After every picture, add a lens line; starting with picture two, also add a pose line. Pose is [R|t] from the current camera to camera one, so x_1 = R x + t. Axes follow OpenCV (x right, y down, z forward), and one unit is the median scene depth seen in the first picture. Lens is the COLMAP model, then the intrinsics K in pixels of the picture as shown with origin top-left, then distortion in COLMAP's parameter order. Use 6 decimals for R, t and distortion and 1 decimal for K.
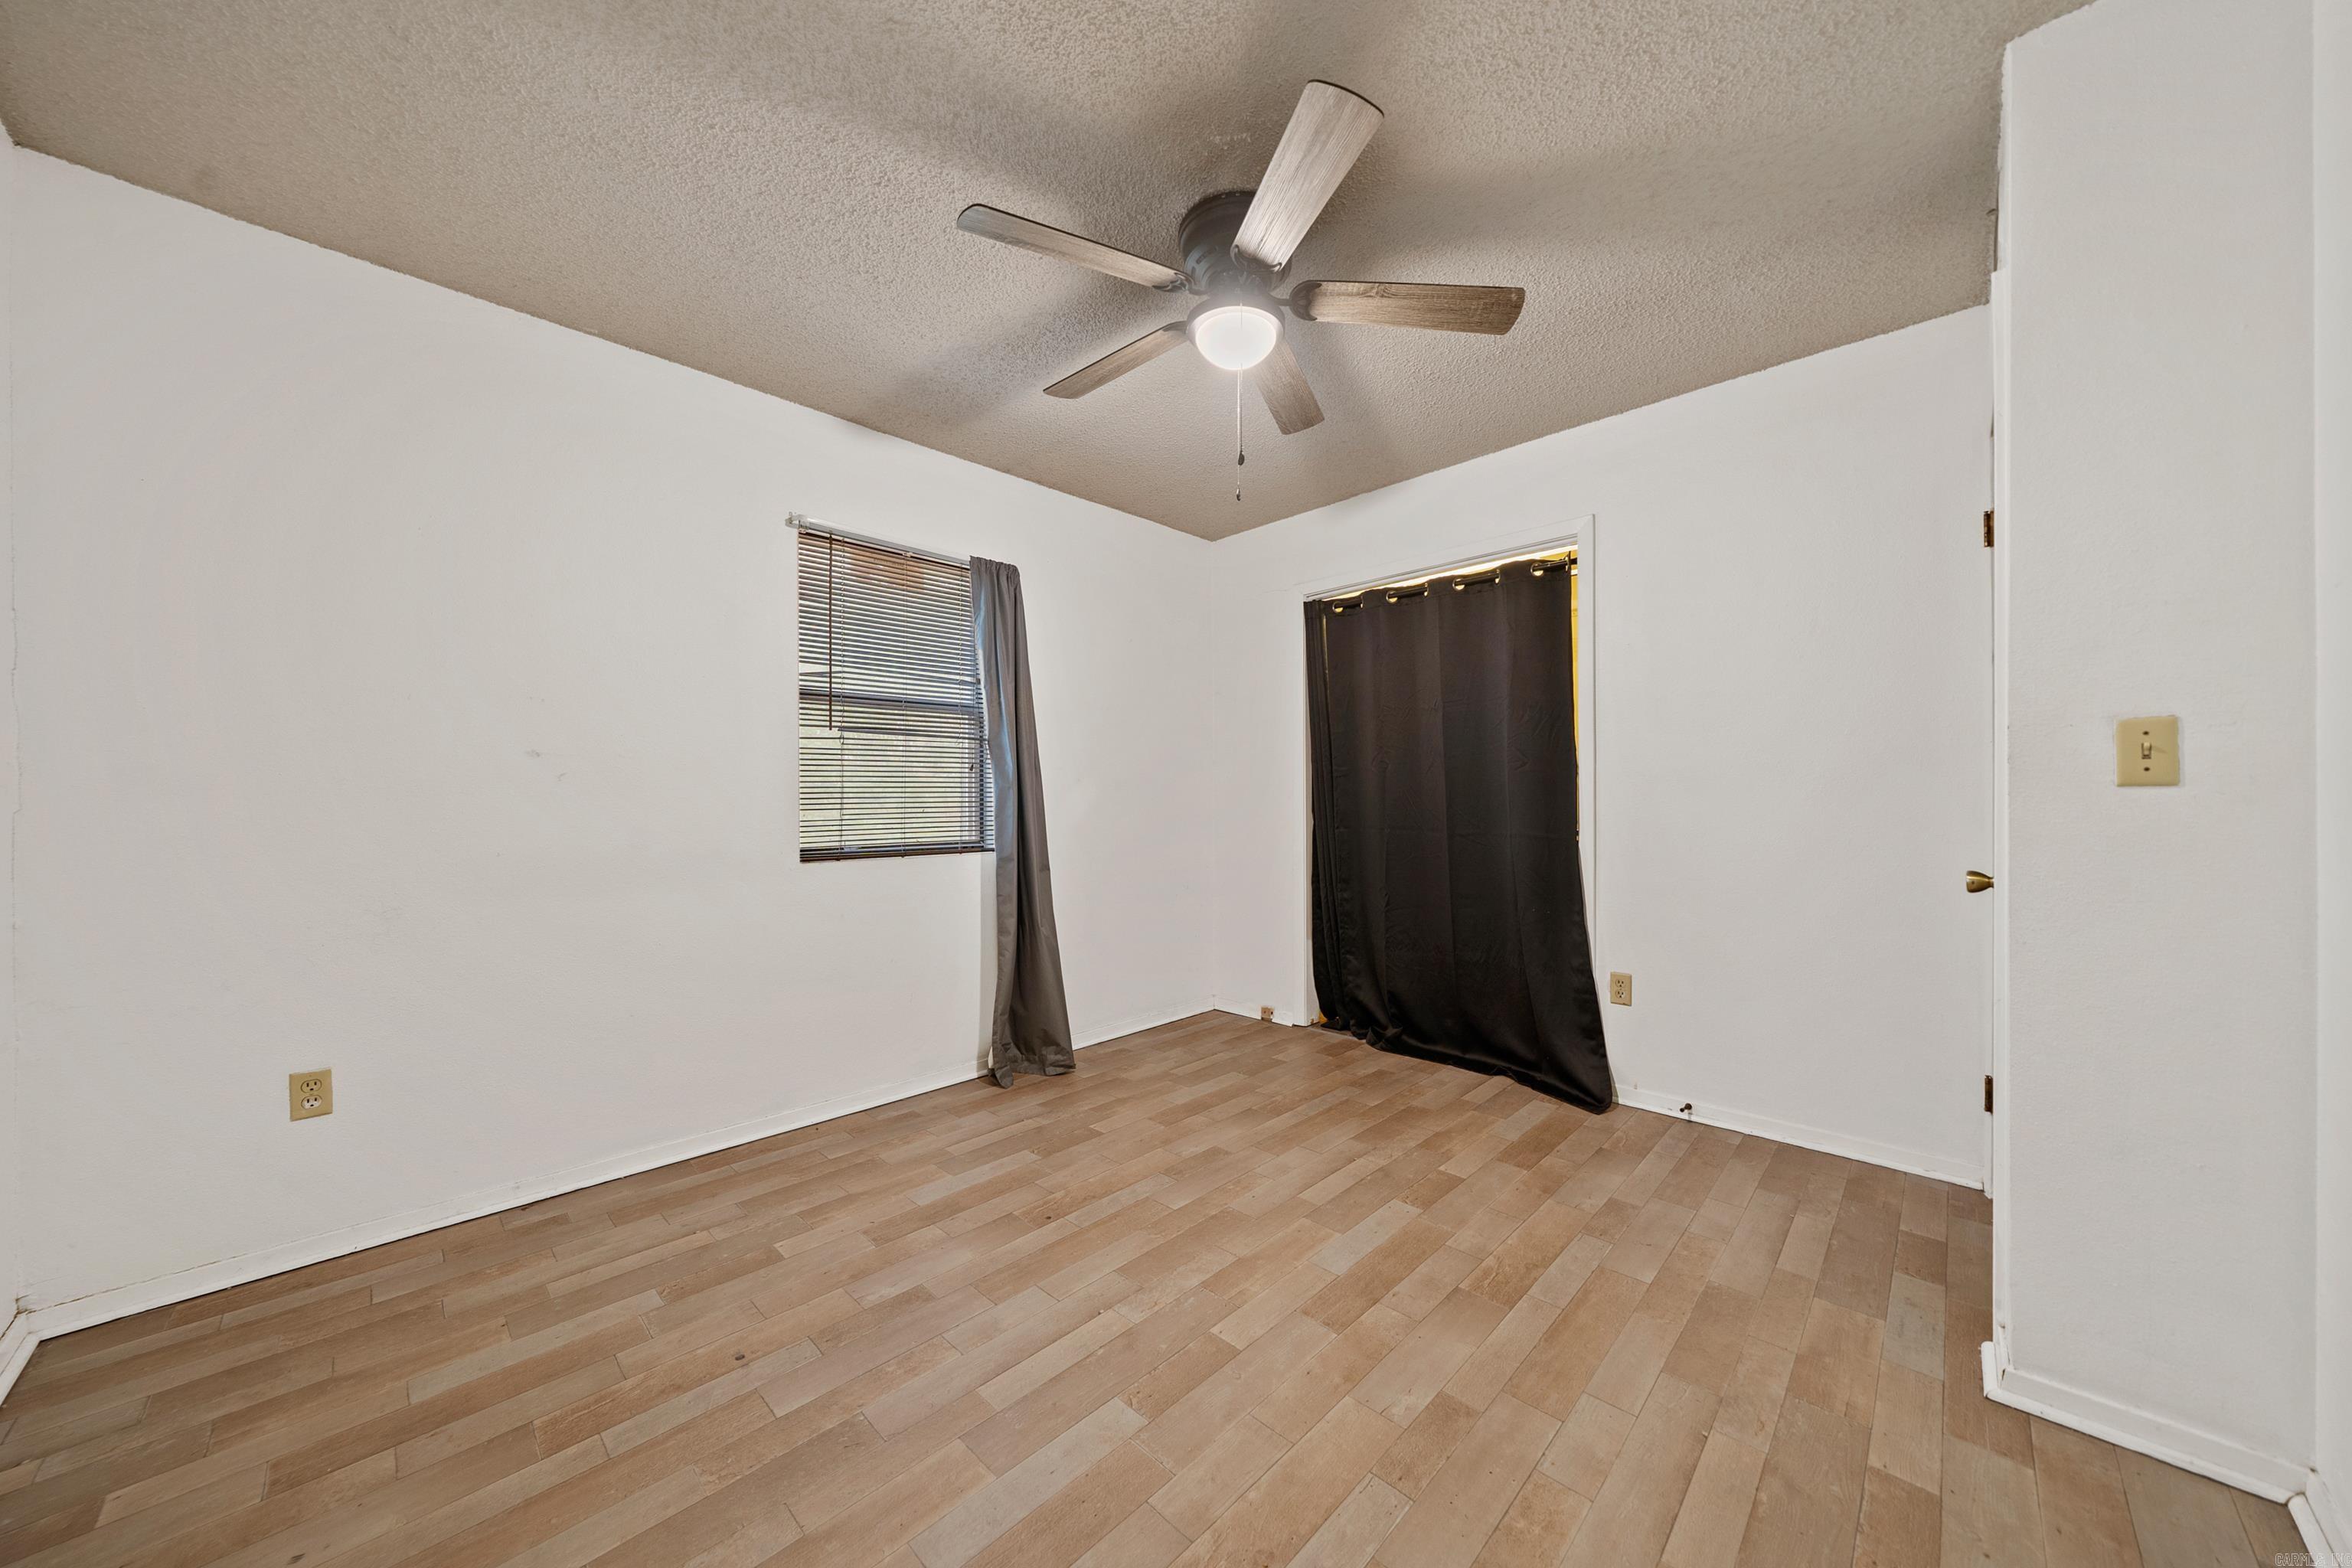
lens RADIAL K [[806.3, 0, 1176.0], [0, 806.3, 784.0], [0, 0, 1]] dist [-0.004134, 0.000025]
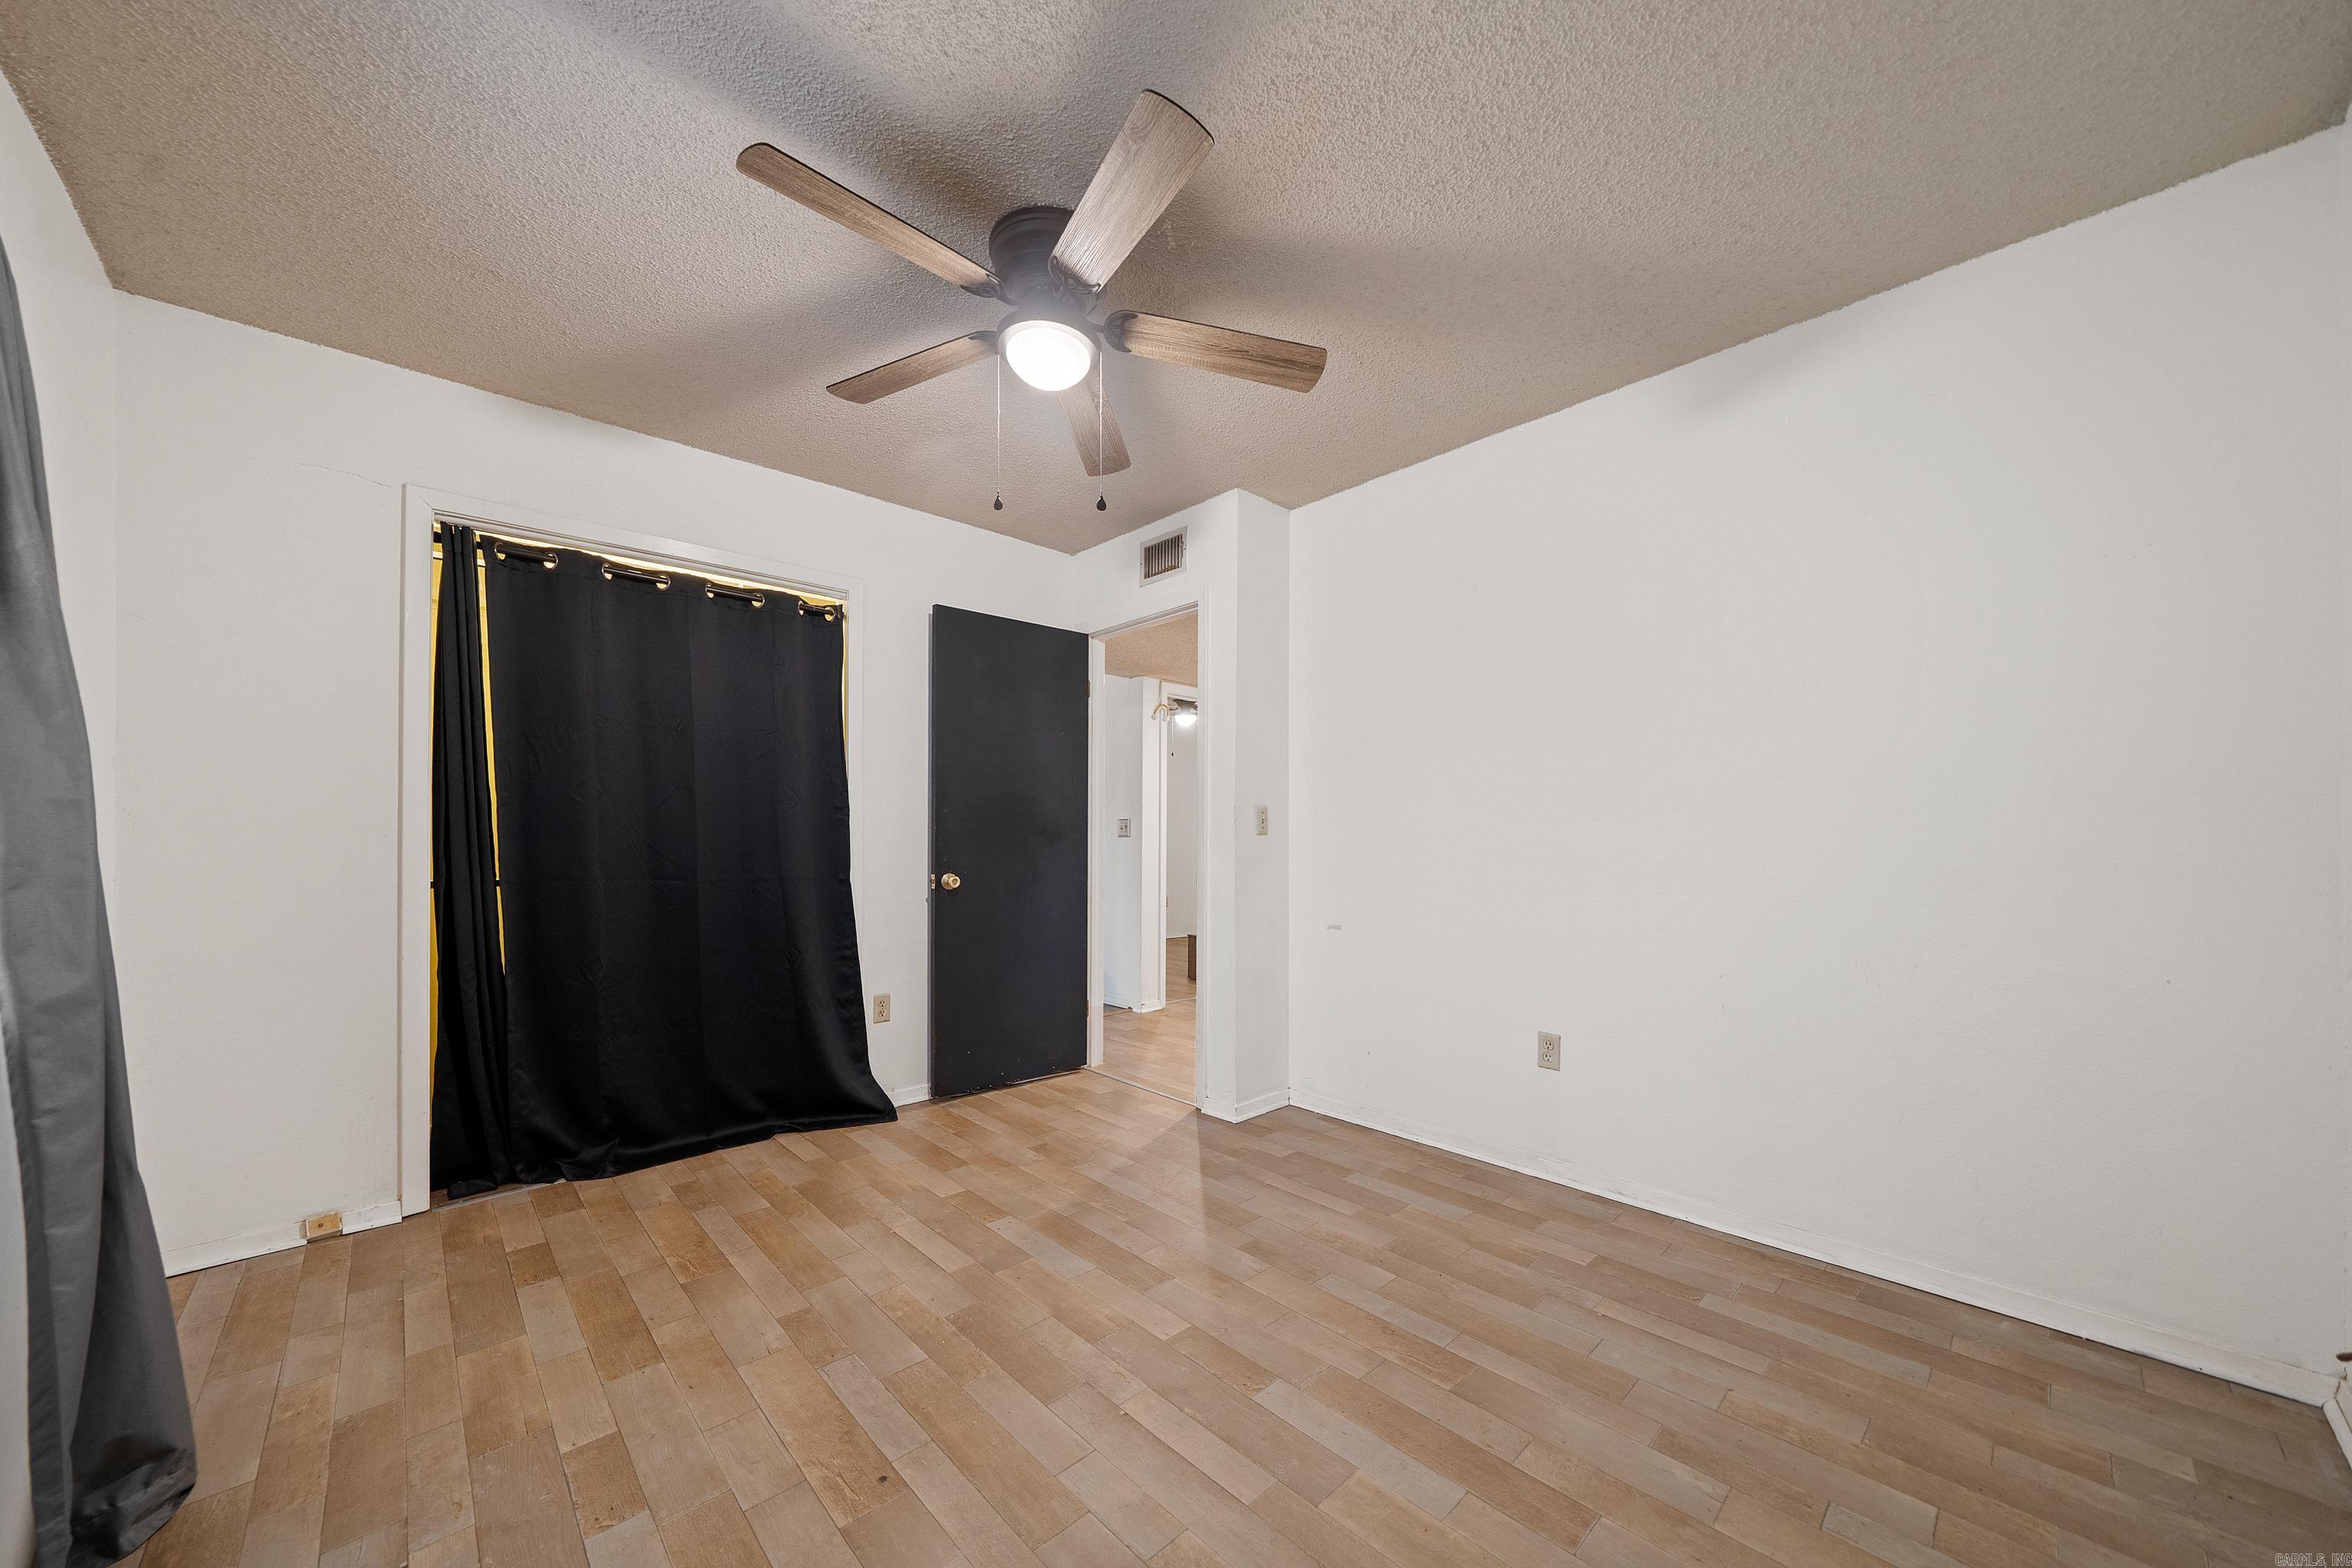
lens RADIAL K [[839.5, 0, 1177.3], [0, 839.5, 821.8], [0, 0, 1]] dist [-0.001566, -0.000087]
pose [[0.036981, 0.024790, 0.999008, -0.719059], [-0.017940, 0.999548, -0.024139, 0.015370], [-0.999155, -0.017029, 0.037409, 0.635935]]
